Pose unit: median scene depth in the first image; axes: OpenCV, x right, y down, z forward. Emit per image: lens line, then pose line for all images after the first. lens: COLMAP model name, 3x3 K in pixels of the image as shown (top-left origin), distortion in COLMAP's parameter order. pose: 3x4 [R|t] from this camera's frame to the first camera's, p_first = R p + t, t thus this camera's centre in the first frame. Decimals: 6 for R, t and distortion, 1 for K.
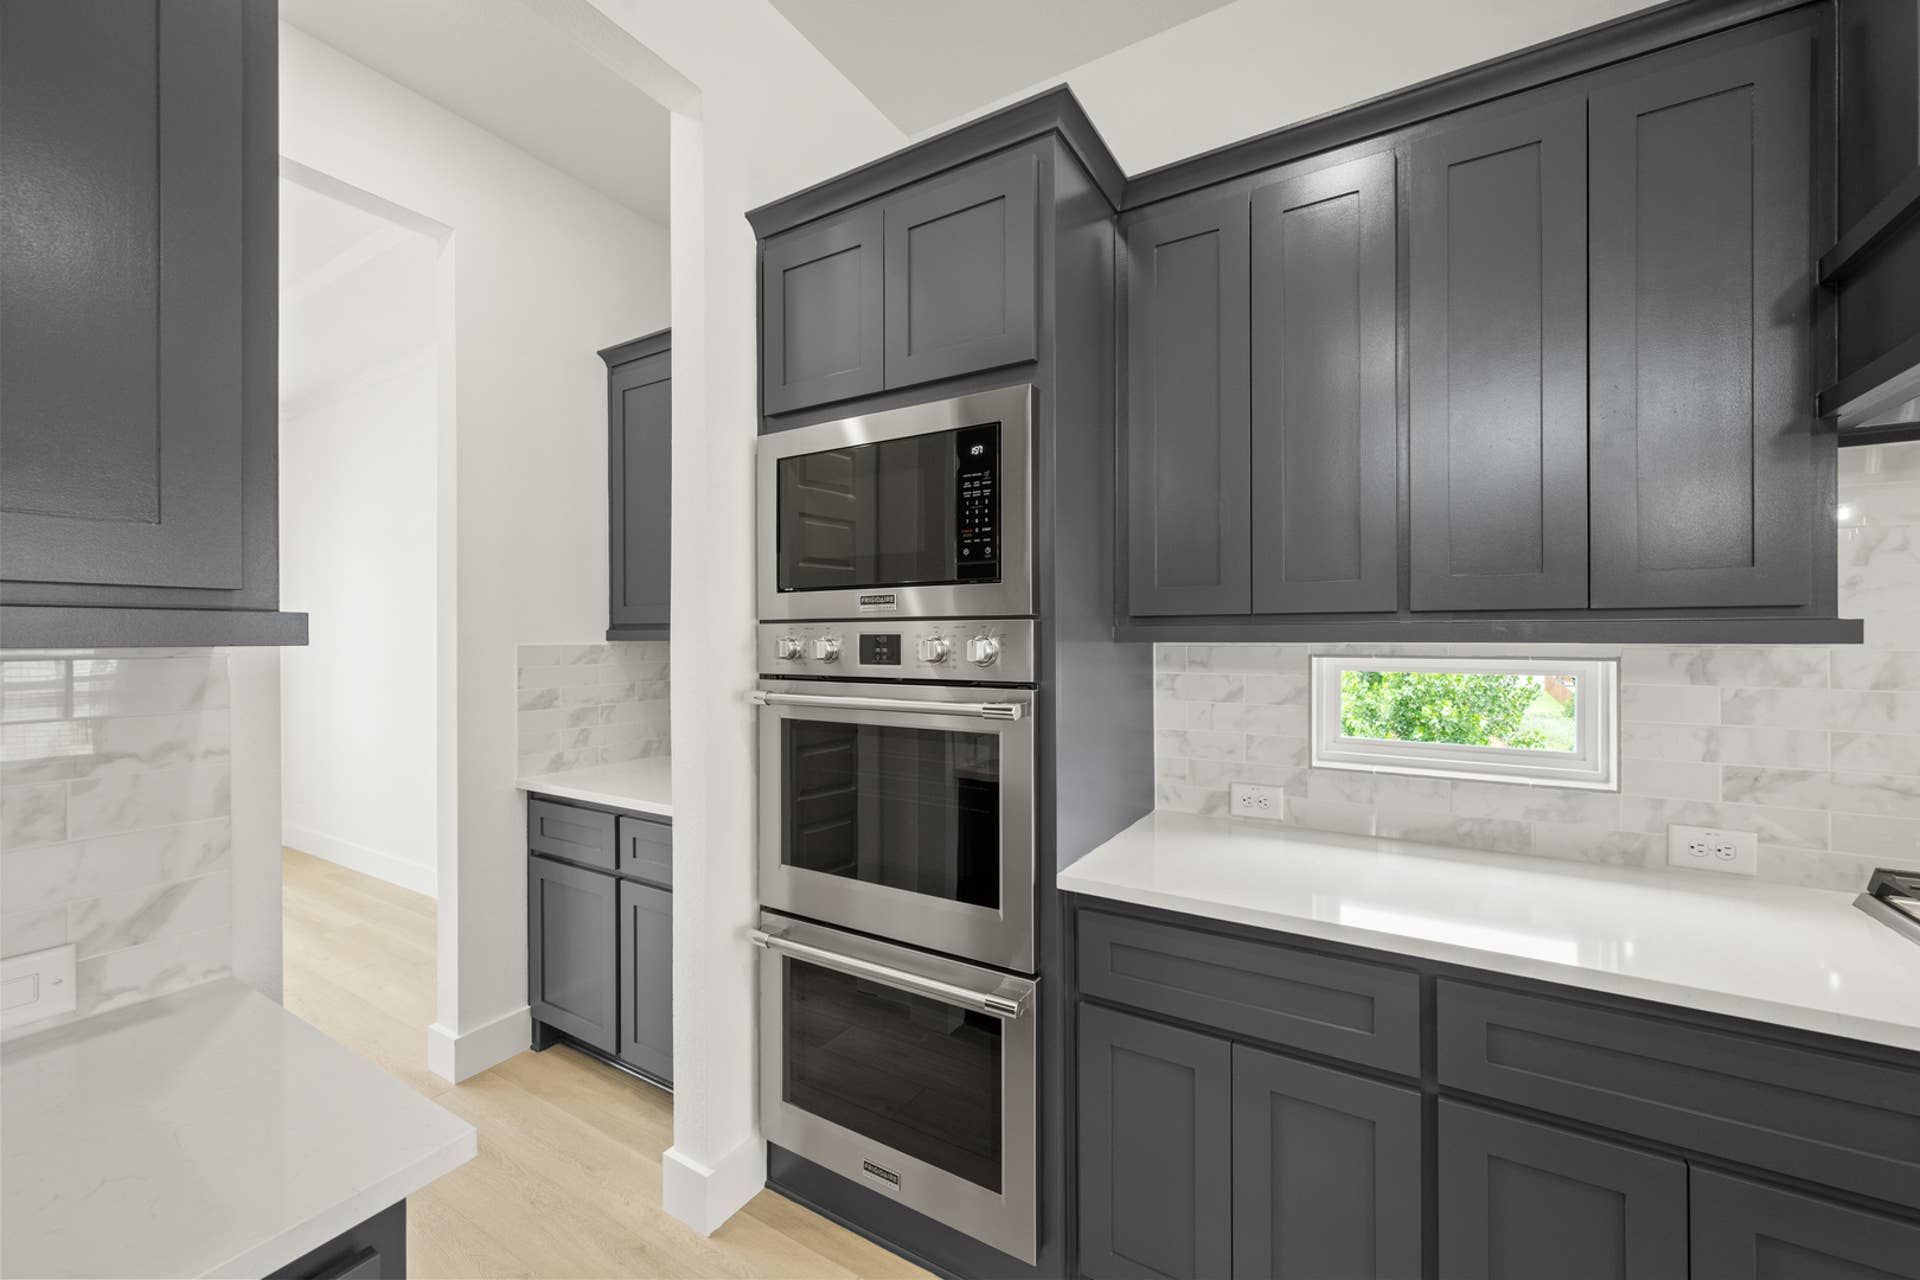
lens RADIAL K [[750.4, 0, 964.4], [0, 750.4, 638.5], [0, 0, 1]] dist [0.001421, 0.000063]
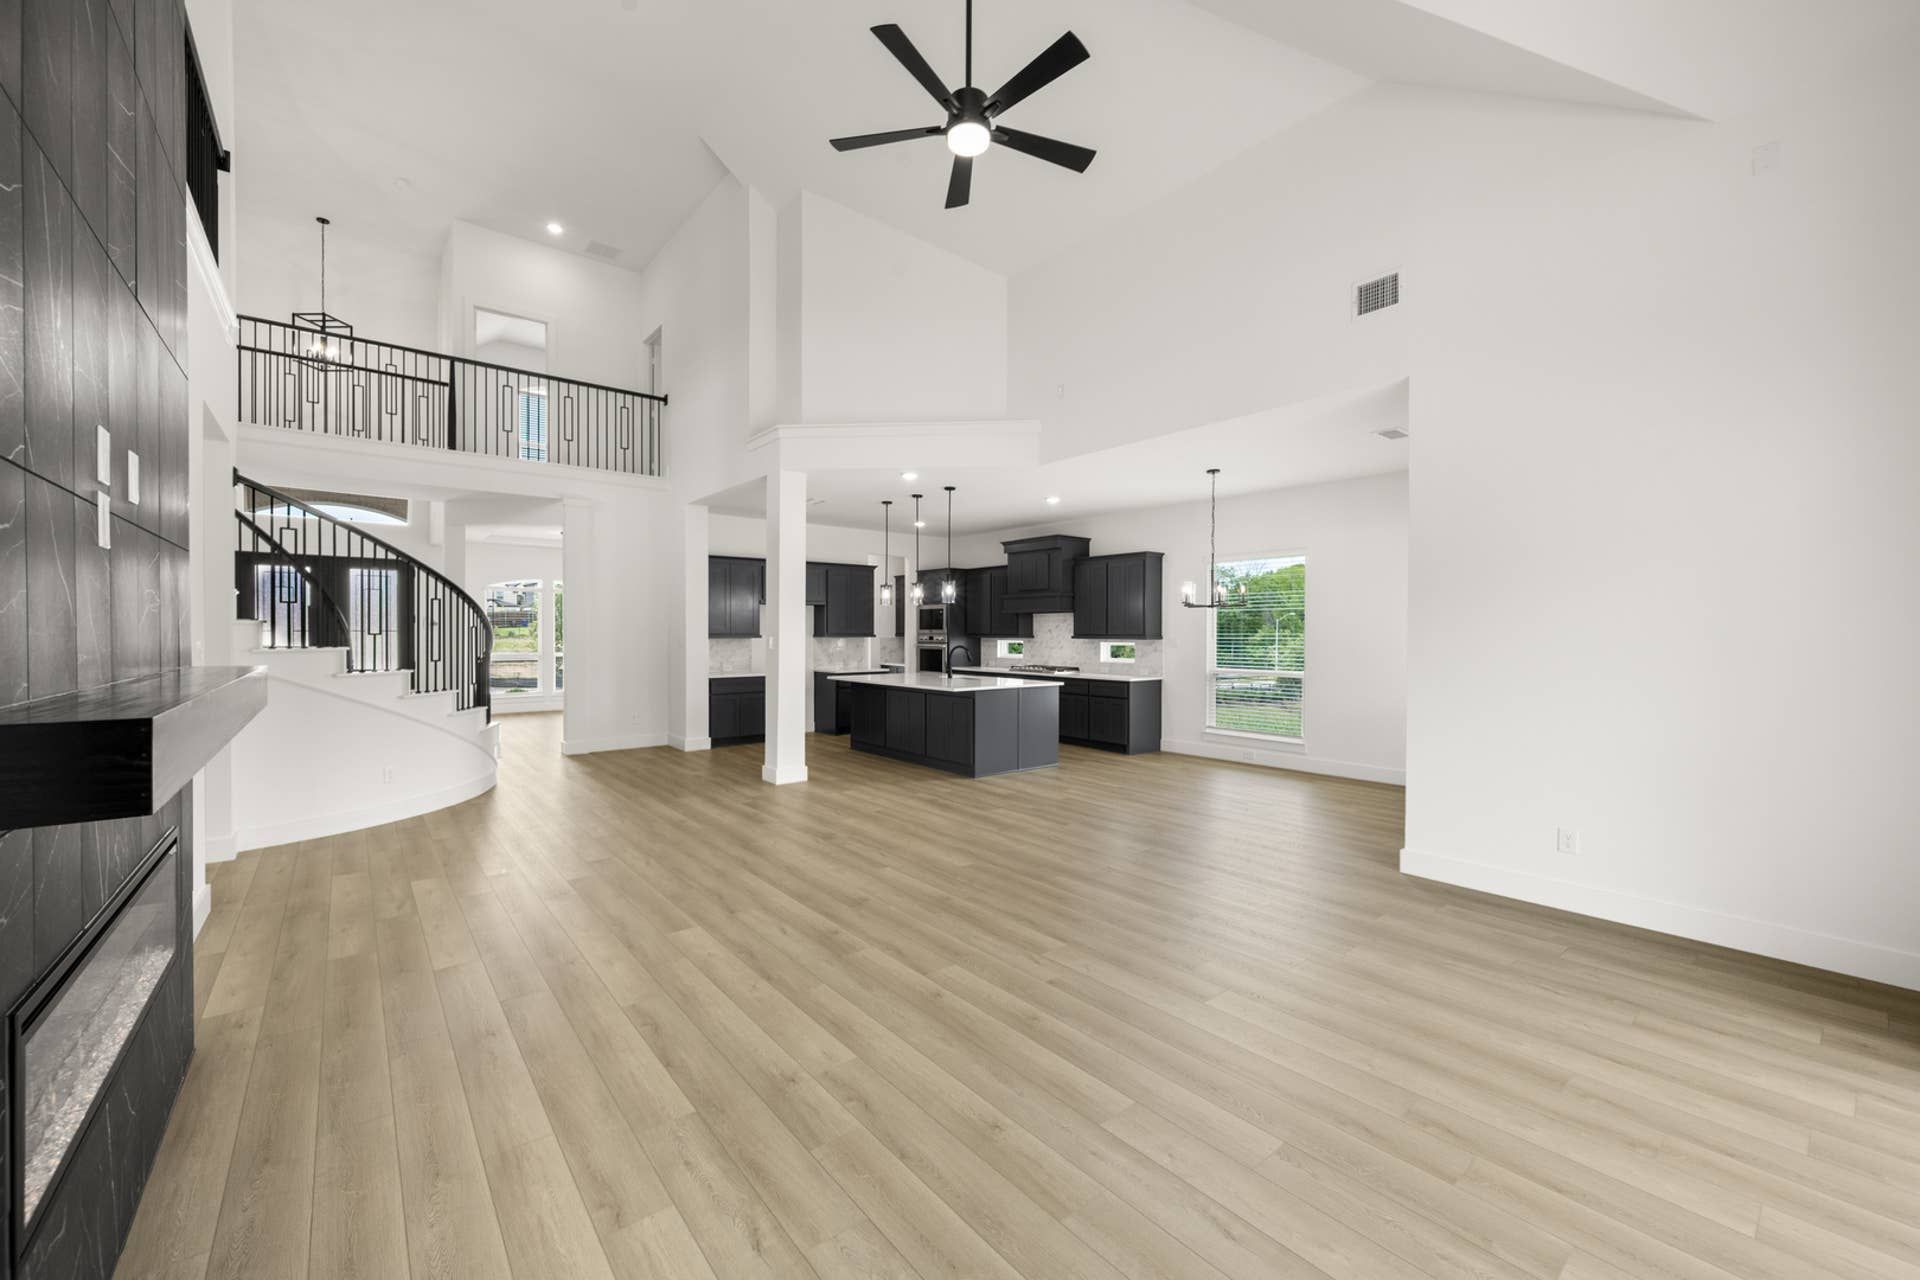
lens RADIAL K [[750.4, 0, 970.4], [0, 750.4, 635.0], [0, 0, 1]] dist [0.001421, 0.000063]
pose [[0.944874, 0.006006, -0.327378, 2.462128], [-0.005277, 0.999981, 0.003117, -0.039750], [0.327391, -0.001217, 0.944888, -5.367954]]
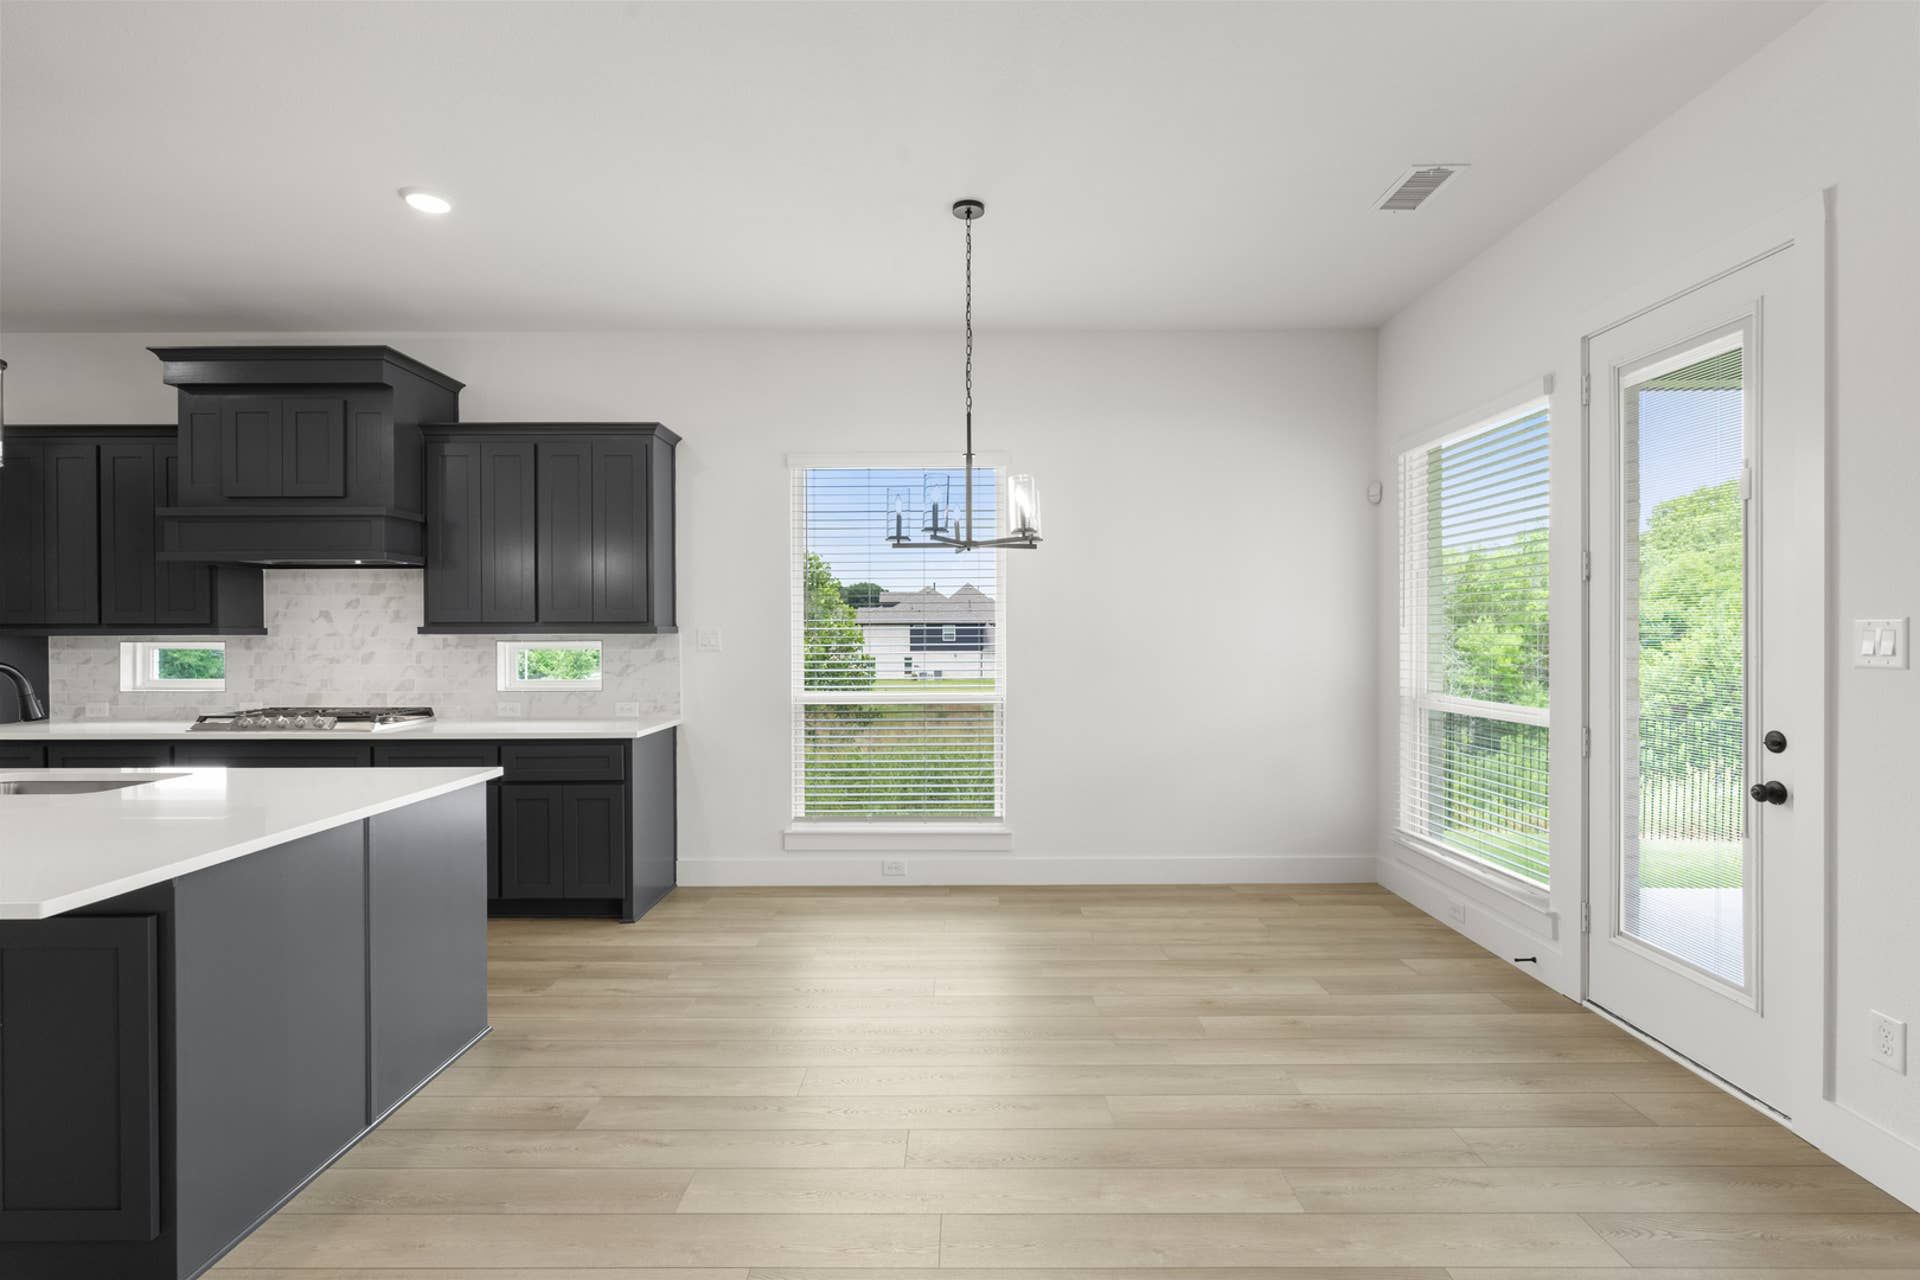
lens RADIAL K [[876.9, 0, 956.9], [0, 876.9, 635.0], [0, 0, 1]] dist [-0.000828, 0.000556]
pose [[0.858693, -0.002893, 0.512483, 1.342254], [0.003157, 0.999995, 0.000356, 0.010007], [-0.512481, 0.001313, 0.858697, -2.671185]]
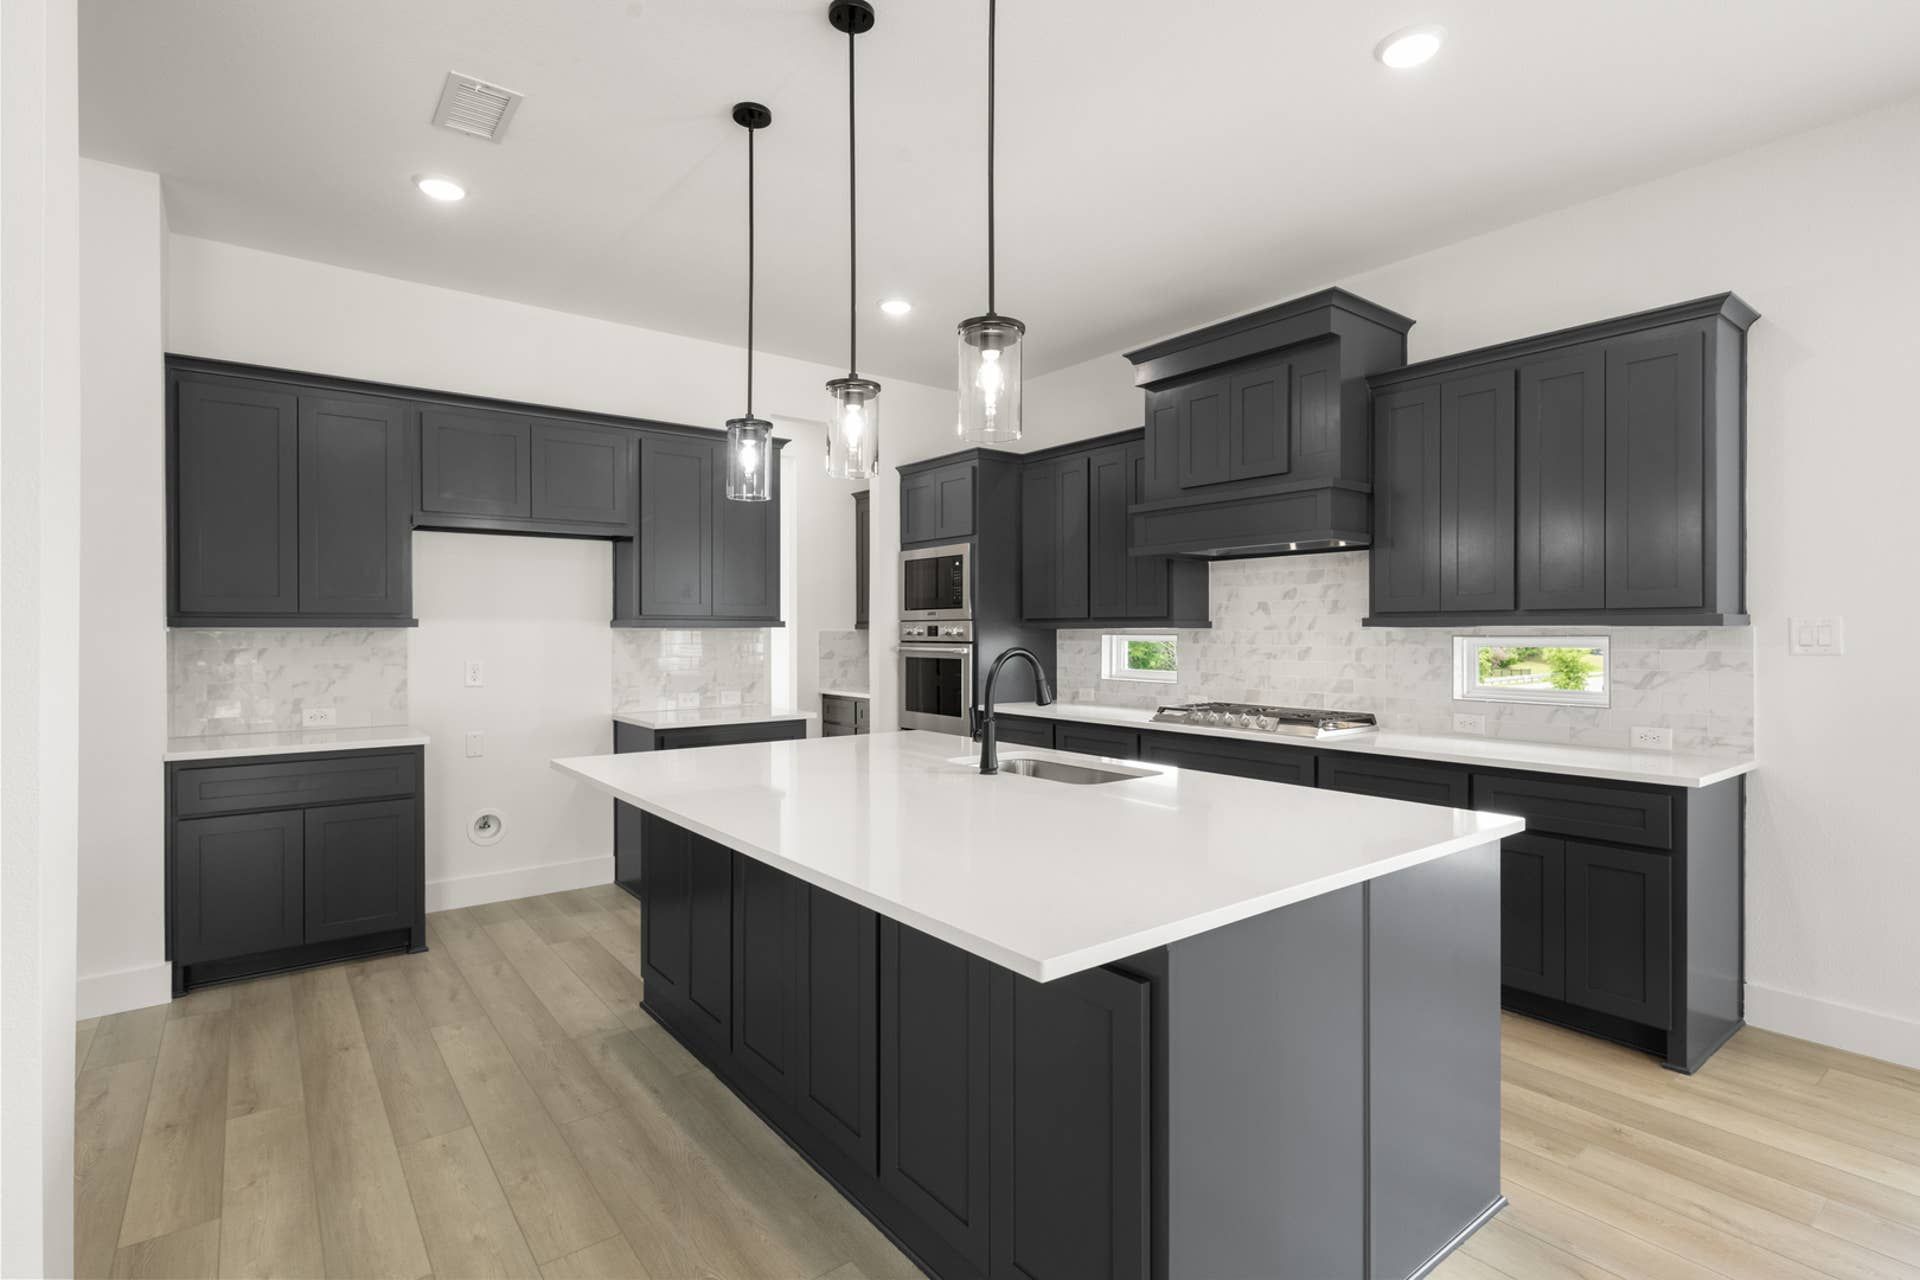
lens RADIAL K [[915.9, 0, 973.1], [0, 915.9, 634.4], [0, 0, 1]] dist [0.005070, -0.001188]
pose [[0.936826, 0.002171, -0.349789, 1.192388], [-0.001909, 0.999998, 0.001095, 0.022027], [0.349791, -0.000358, 0.936828, -2.105764]]
